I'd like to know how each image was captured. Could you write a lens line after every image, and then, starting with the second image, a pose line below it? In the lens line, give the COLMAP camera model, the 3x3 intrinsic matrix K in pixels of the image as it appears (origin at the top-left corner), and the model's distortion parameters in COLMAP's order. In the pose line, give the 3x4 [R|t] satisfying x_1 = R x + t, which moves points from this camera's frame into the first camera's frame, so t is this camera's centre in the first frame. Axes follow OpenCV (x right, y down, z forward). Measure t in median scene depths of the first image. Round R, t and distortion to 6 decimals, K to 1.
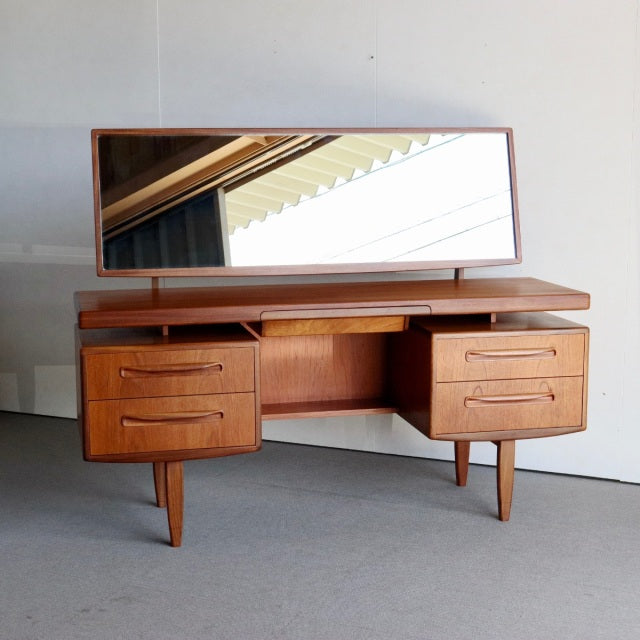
lens RADIAL K [[1323.8, 0, 312.3], [0, 1323.8, 319.9], [0, 0, 1]] dist [0.037685, 0.017758]
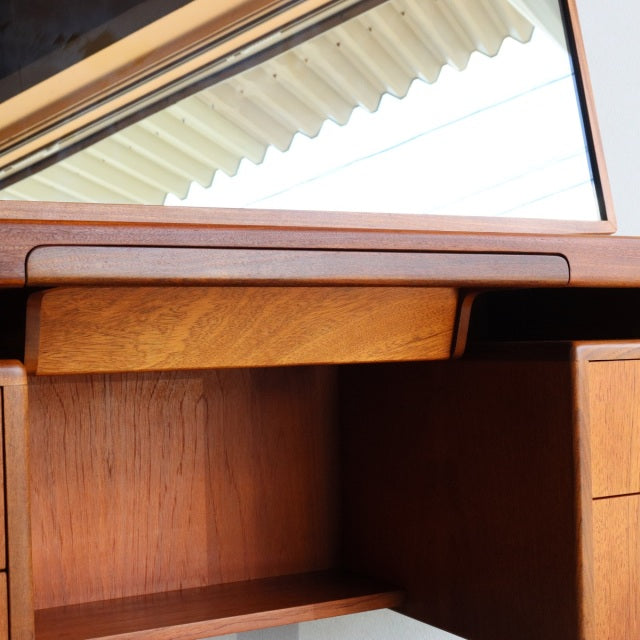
lens RADIAL K [[1121.4, 0, 309.7], [0, 1121.4, 318.2], [0, 0, 1]] dist [-0.041763, 0.007105]
pose [[0.969225, -0.017232, 0.245571, -0.037831], [0.060988, 0.983258, -0.171712, 0.046560], [-0.238501, 0.181404, 0.954049, 0.748872]]
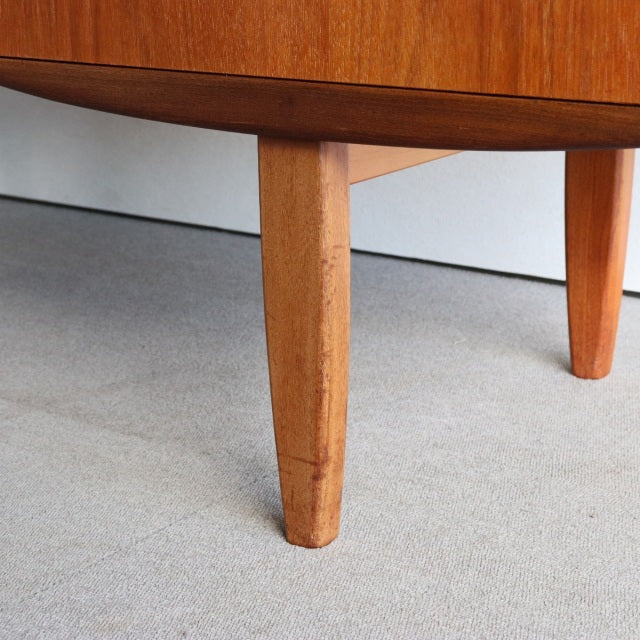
lens RADIAL K [[1503.7, 0, 320.0], [0, 1503.7, 320.0], [0, 0, 1]] dist [0.053963, 0.499016]
pose [[0.654023, 0.208870, -0.727068, 0.318464], [-0.086795, 0.975498, 0.202163, 0.074163], [0.751479, -0.069113, 0.656127, 0.881084]]
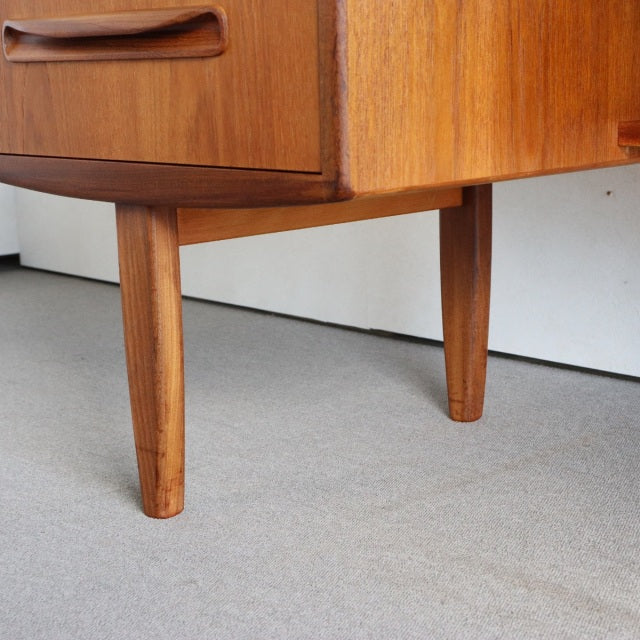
lens RADIAL K [[1323.8, 0, 312.3], [0, 1323.8, 319.9], [0, 0, 1]] dist [0.037685, 0.017758]
pose [[0.500646, 0.158937, -0.850937, 0.145805], [-0.109660, 0.986726, 0.119781, 0.089904], [0.858678, 0.033346, 0.511429, 0.863331]]
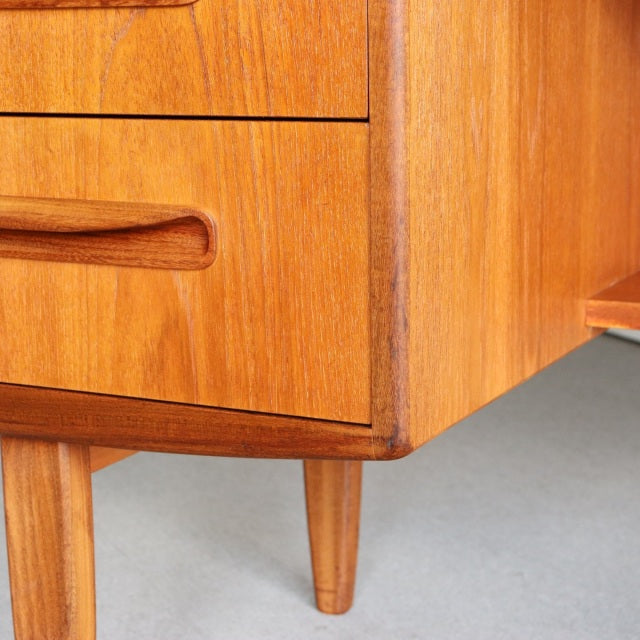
lens RADIAL K [[1503.7, 0, 320.0], [0, 1503.7, 320.0], [0, 0, 1]] dist [0.053963, 0.499016]
pose [[0.760220, 0.119411, -0.638598, 0.077811], [-0.089824, 0.992842, 0.078720, 0.063116], [0.643427, -0.002483, 0.765504, 0.818895]]
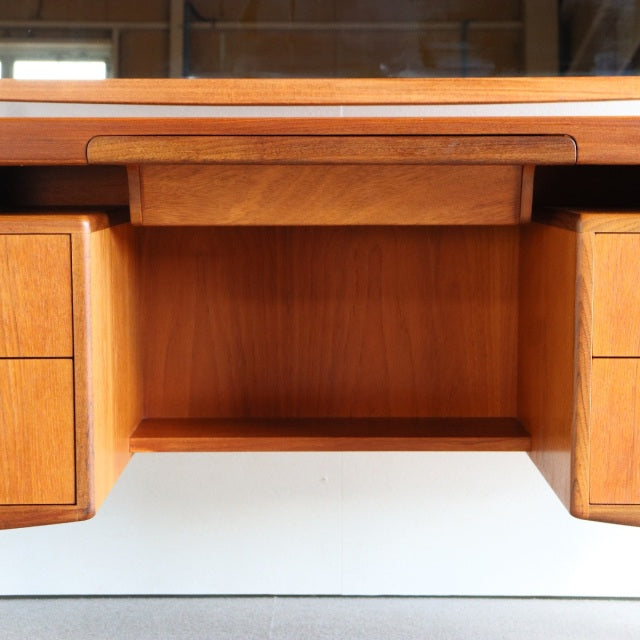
lens RADIAL K [[1503.7, 0, 320.0], [0, 1503.7, 320.0], [0, 0, 1]] dist [0.053963, 0.499016]
pose [[0.974044, 0.024975, -0.224979, 0.113323], [-0.037183, 0.998047, -0.050189, 0.060192], [0.223286, 0.057252, 0.973070, 0.588747]]
